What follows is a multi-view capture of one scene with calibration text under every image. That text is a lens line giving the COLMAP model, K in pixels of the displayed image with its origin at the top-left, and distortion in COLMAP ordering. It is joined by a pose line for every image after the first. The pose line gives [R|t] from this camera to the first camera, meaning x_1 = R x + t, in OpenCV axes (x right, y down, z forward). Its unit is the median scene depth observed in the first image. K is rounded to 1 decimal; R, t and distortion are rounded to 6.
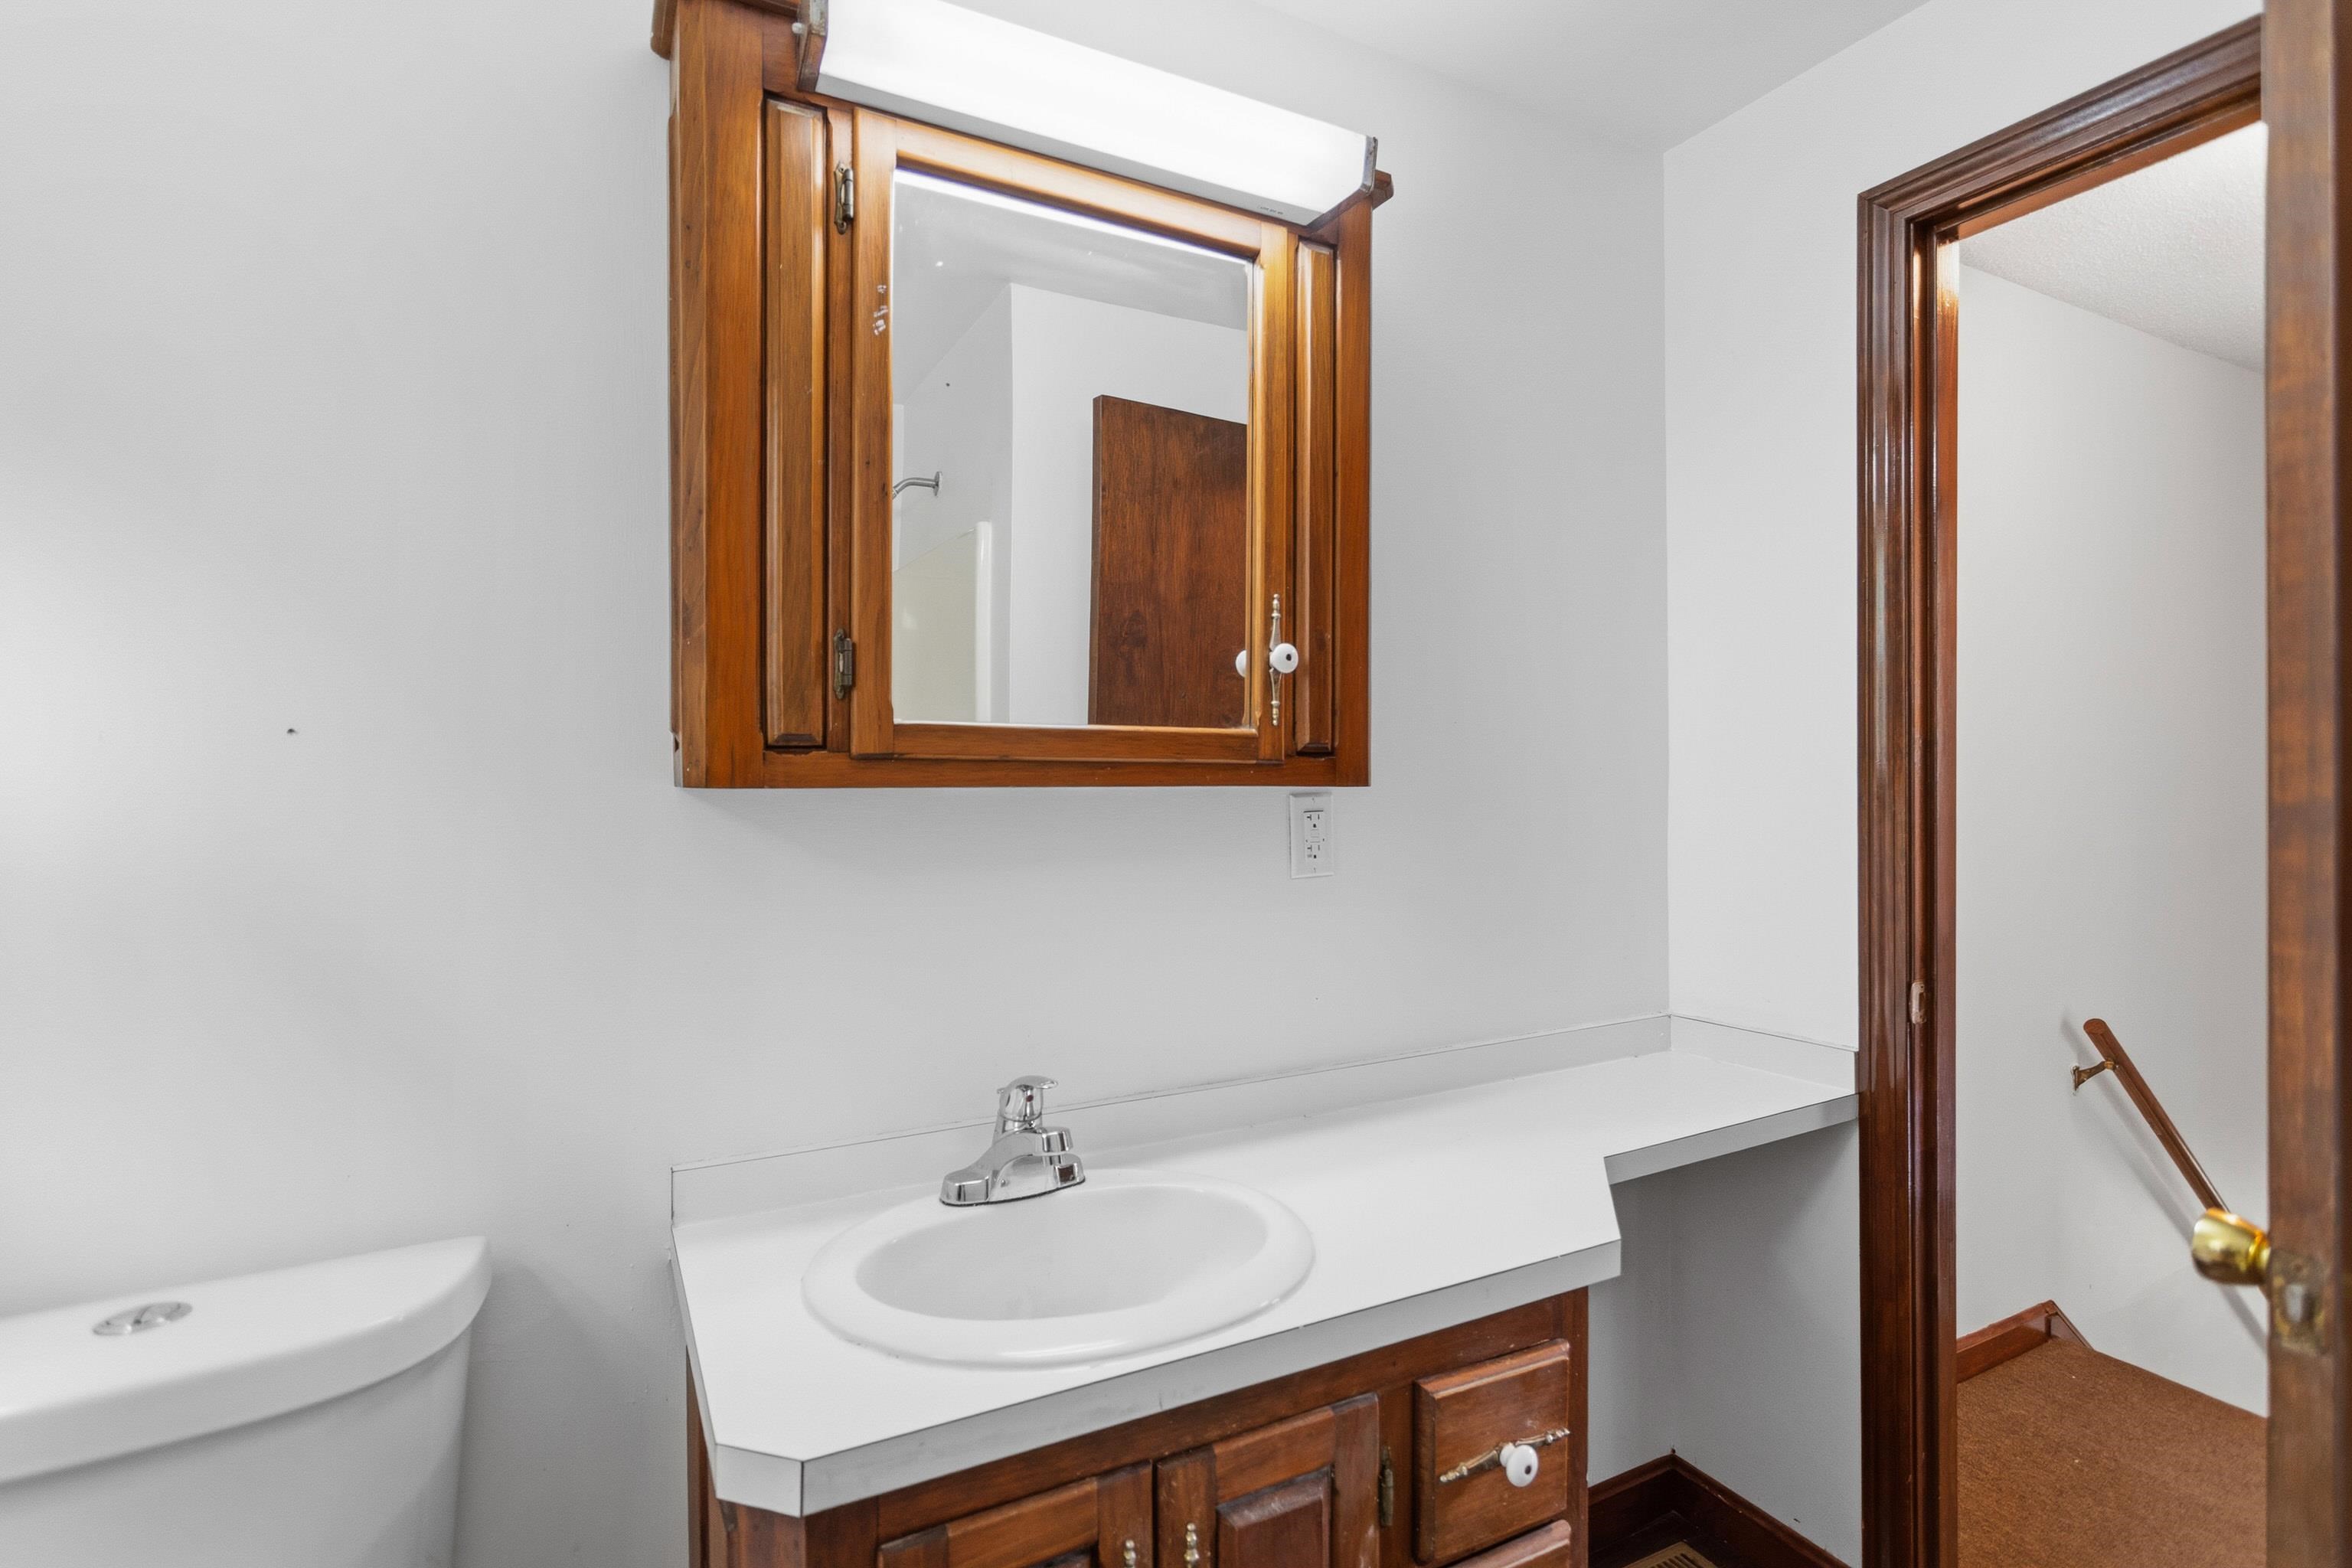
lens RADIAL K [[1136.7, 0, 1176.0], [0, 1136.7, 784.0], [0, 0, 1]] dist [0.001203, 0.000150]
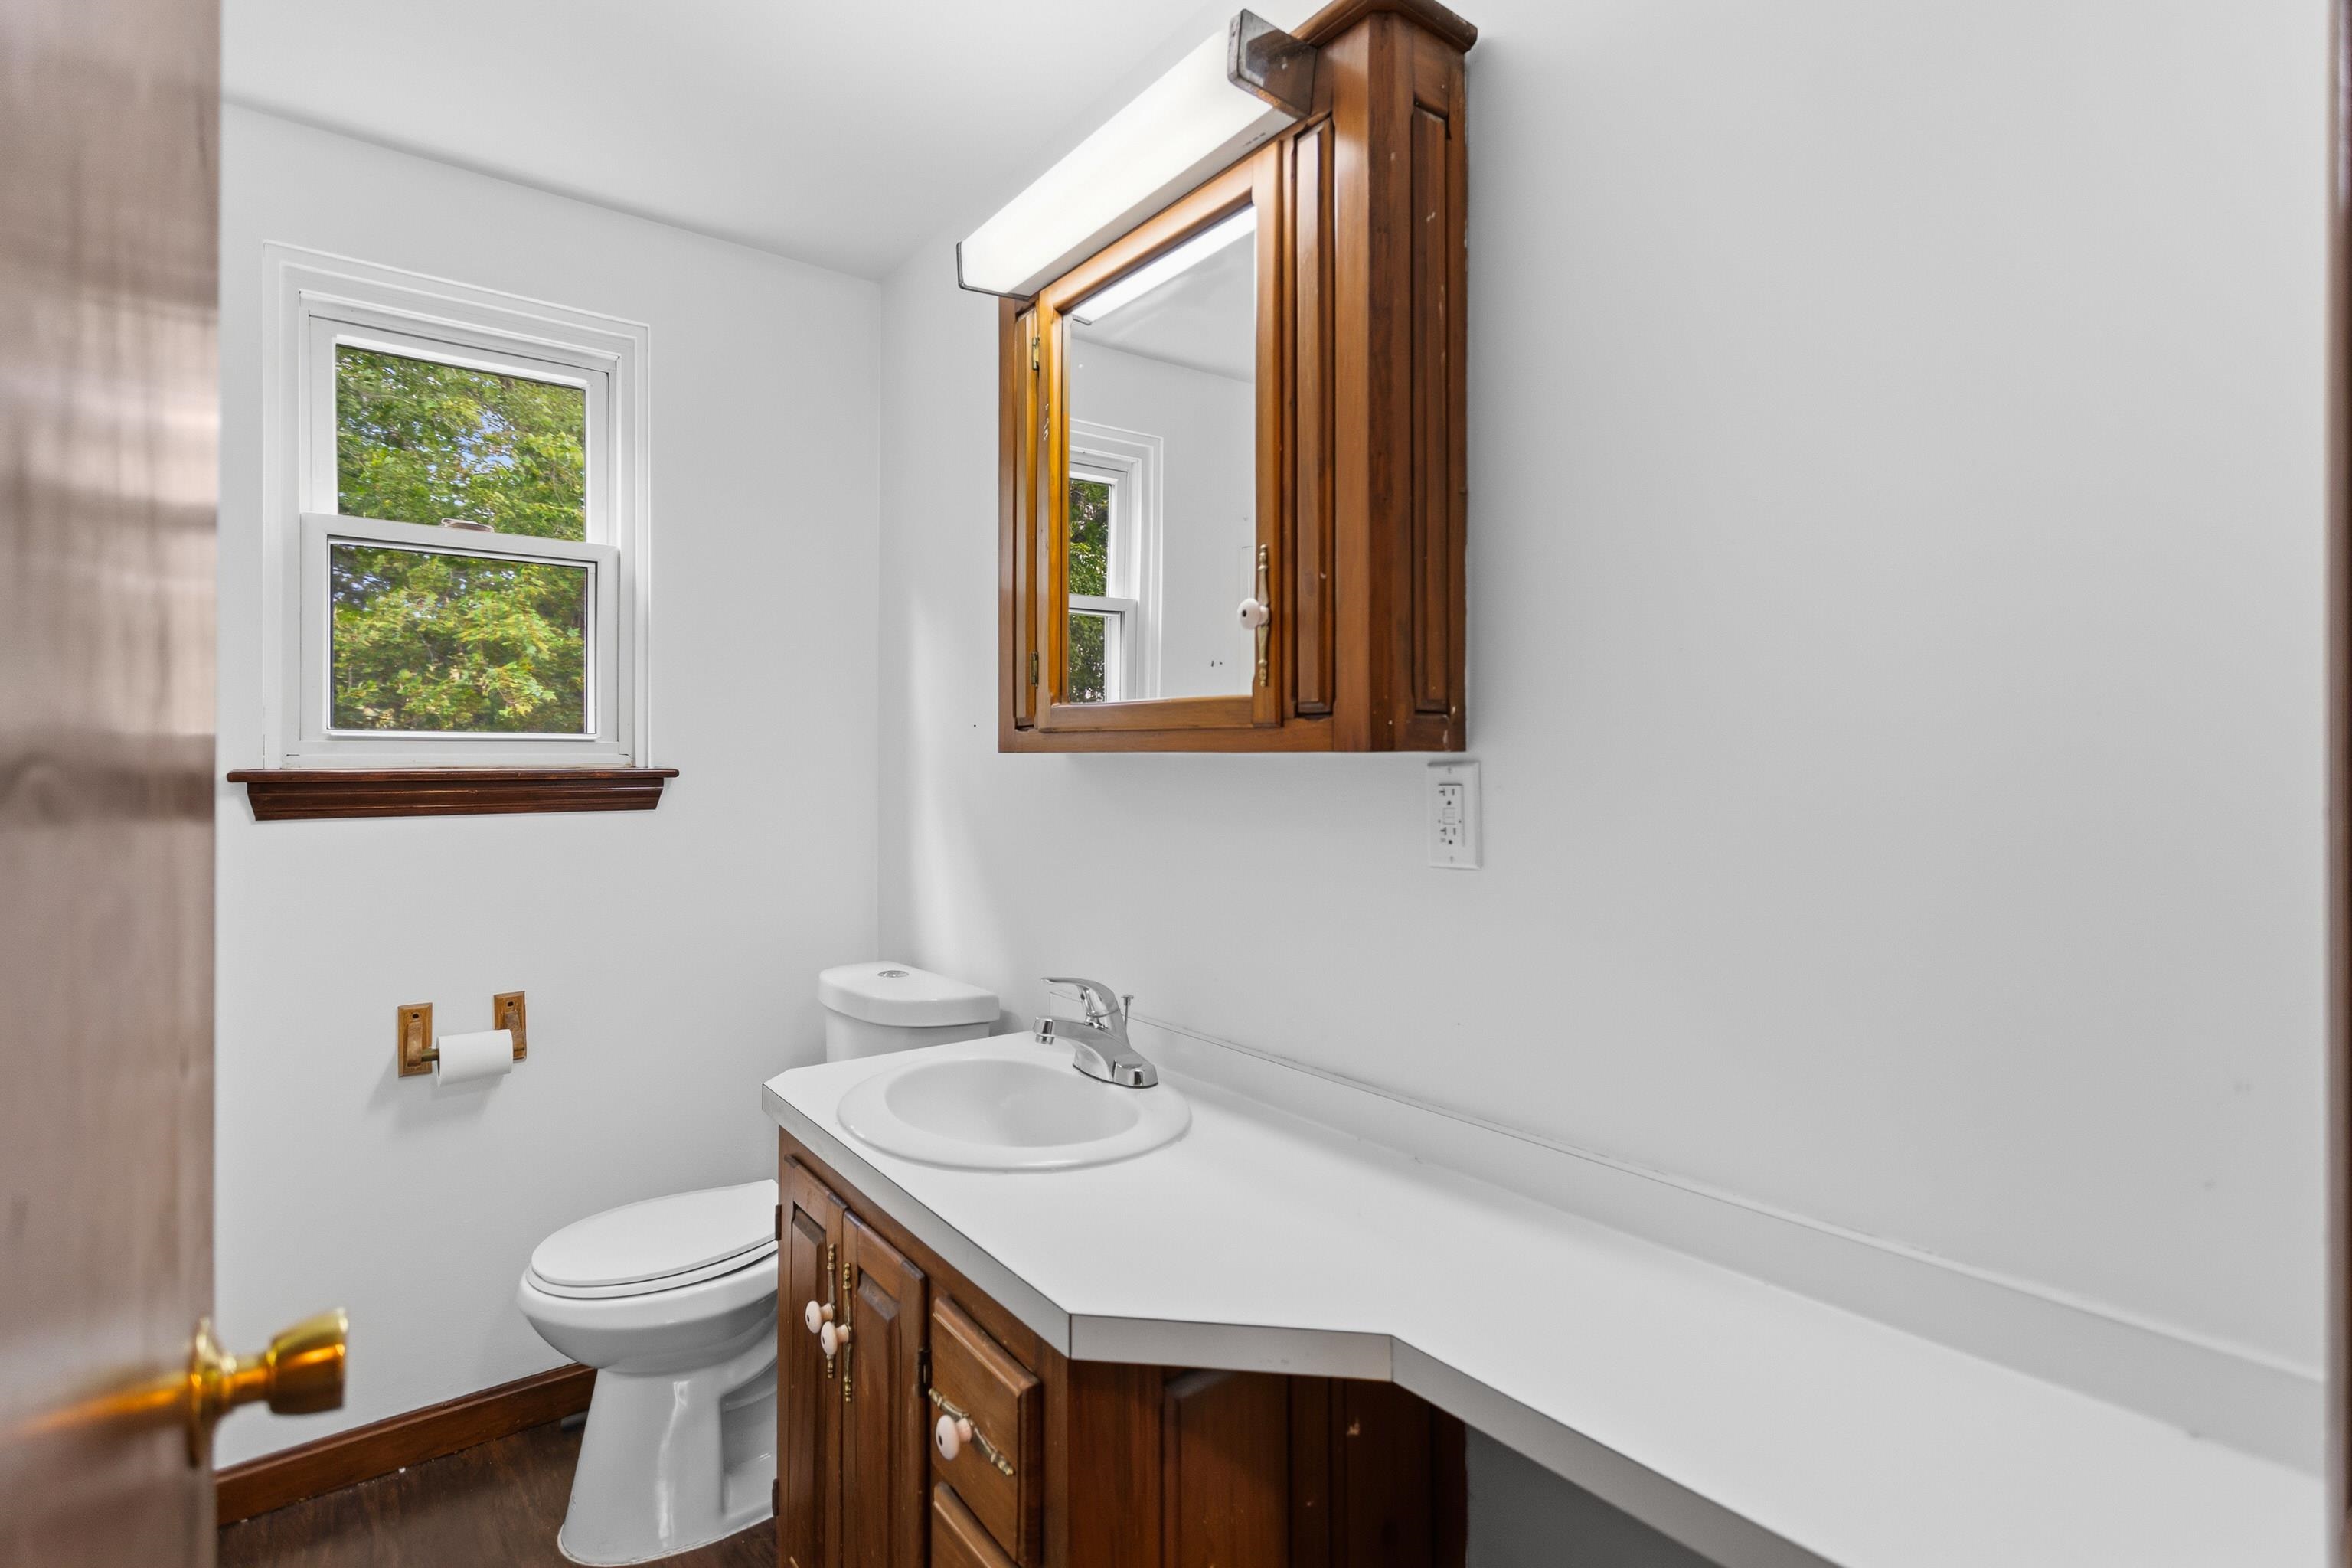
lens RADIAL K [[1104.0, 0, 1180.7], [0, 1104.0, 763.0], [0, 0, 1]] dist [0.001491, 0.000248]
pose [[0.175037, 0.003411, -0.984556, 0.931629], [-0.009174, 0.999956, 0.001834, 0.009992], [0.984519, 0.008712, 0.175060, 0.748871]]
